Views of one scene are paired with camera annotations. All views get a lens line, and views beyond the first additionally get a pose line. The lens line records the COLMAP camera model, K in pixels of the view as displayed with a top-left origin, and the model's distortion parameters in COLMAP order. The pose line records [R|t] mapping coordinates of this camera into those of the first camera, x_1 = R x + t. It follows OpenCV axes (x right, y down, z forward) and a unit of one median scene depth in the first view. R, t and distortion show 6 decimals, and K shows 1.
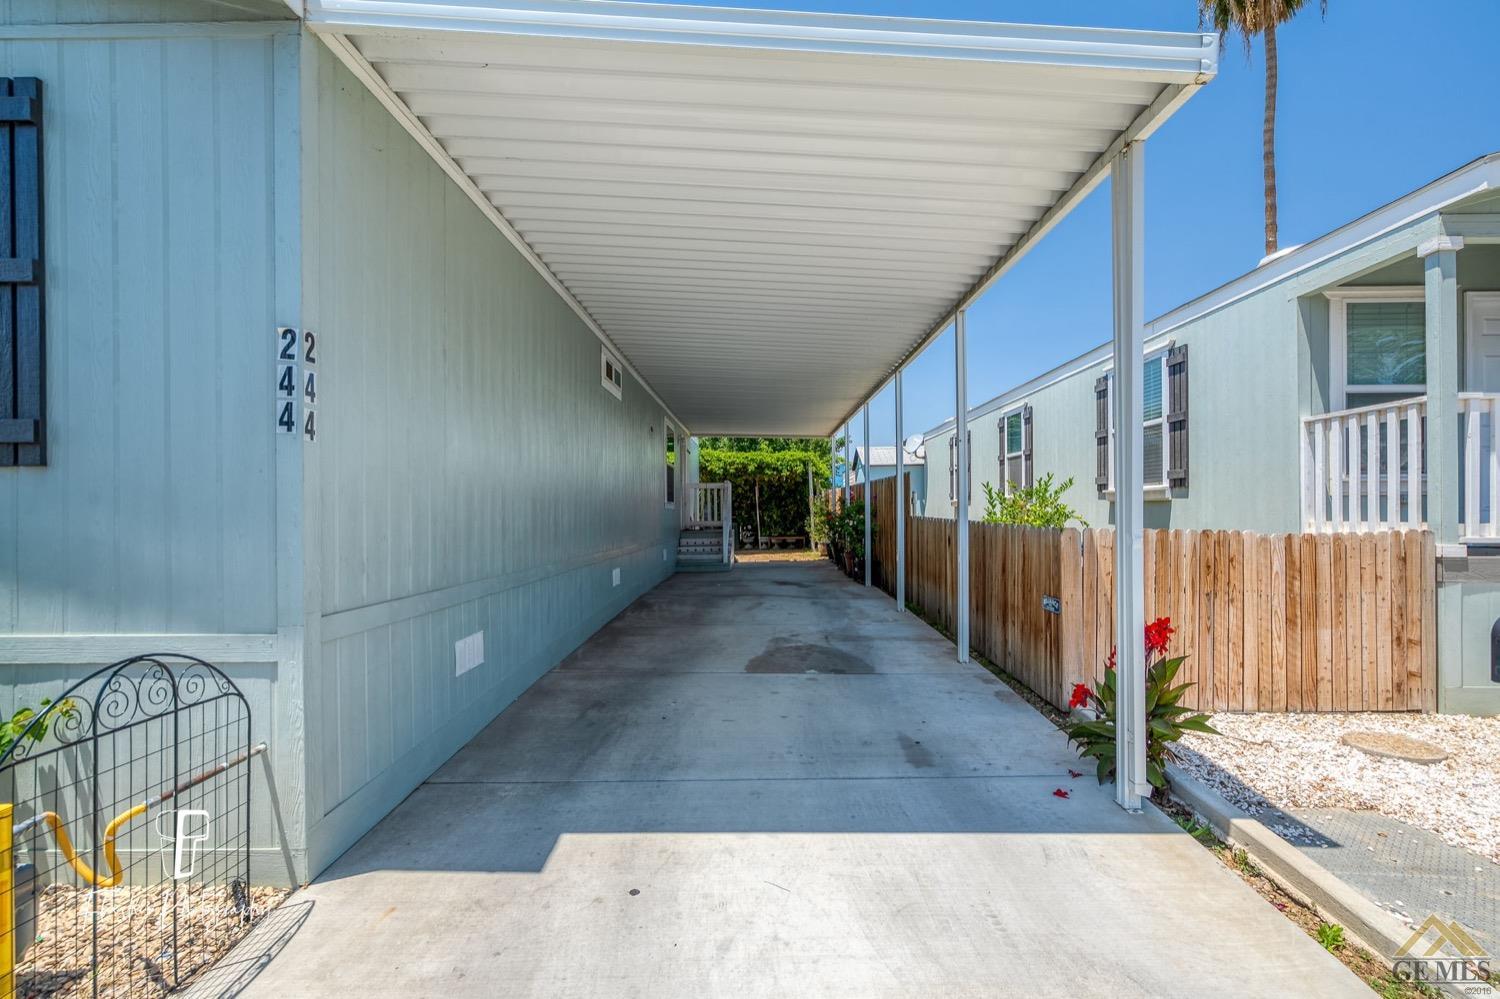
lens RADIAL K [[694.9, 0, 741.7], [0, 694.9, 506.9], [0, 0, 1]] dist [-0.001062, 0.002327]
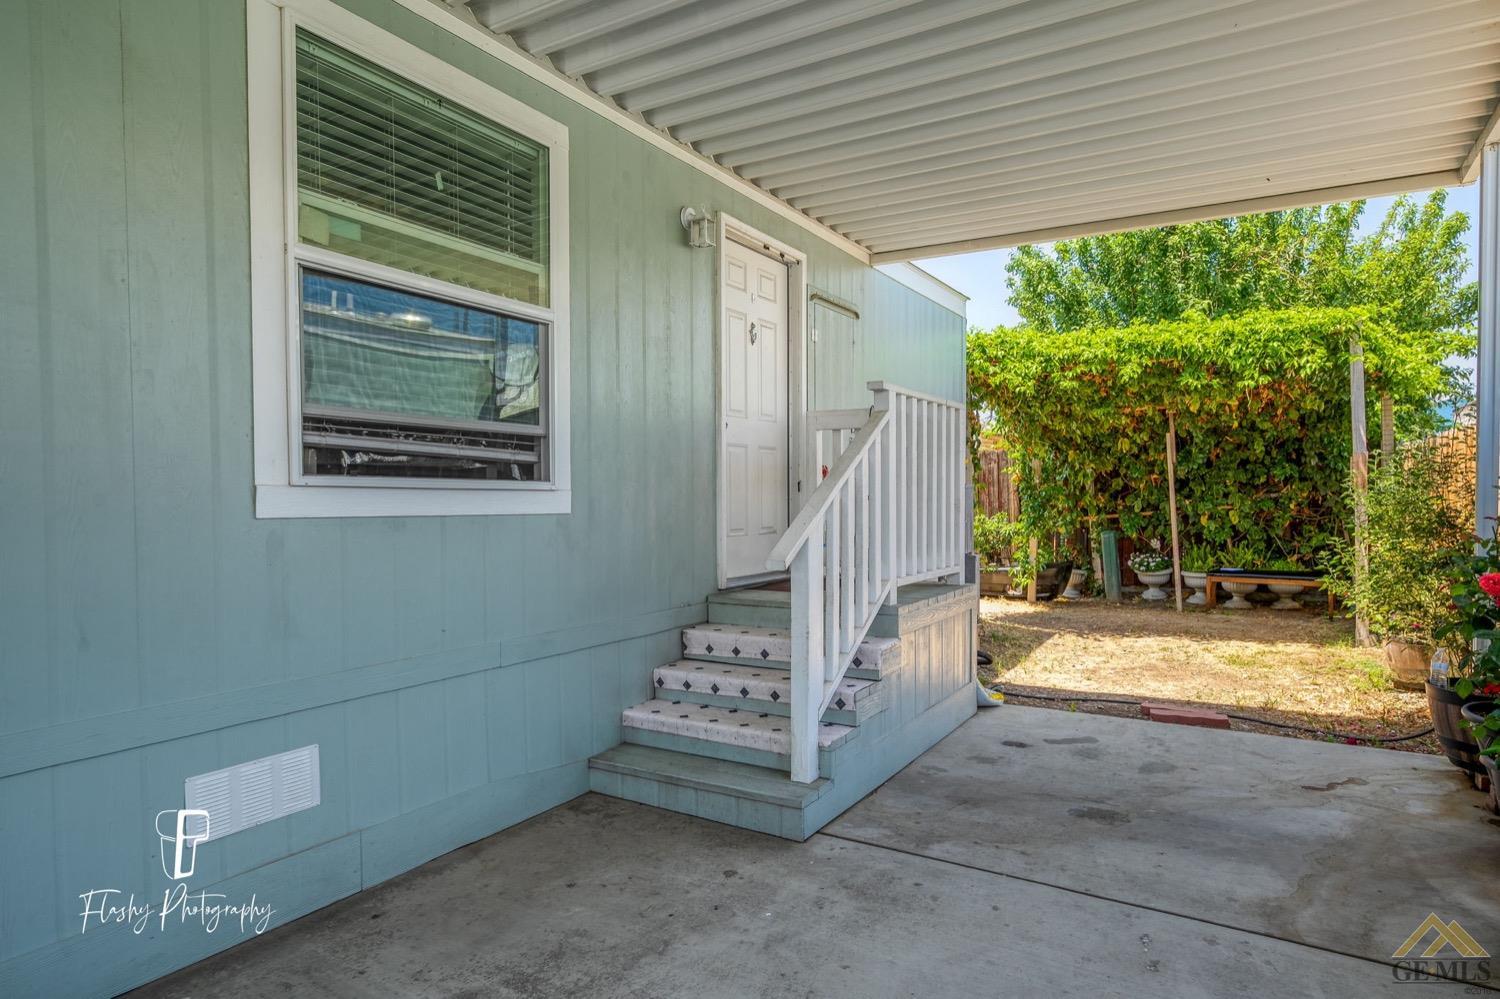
lens RADIAL K [[865.2, 0, 739.3], [0, 865.2, 498.9], [0, 0, 1]] dist [0.011923, 0.000395]
pose [[0.866261, 0.010881, -0.499474, 0.057729], [-0.002409, 0.999842, 0.017603, -0.003224], [0.499586, -0.014045, 0.866150, 0.555716]]
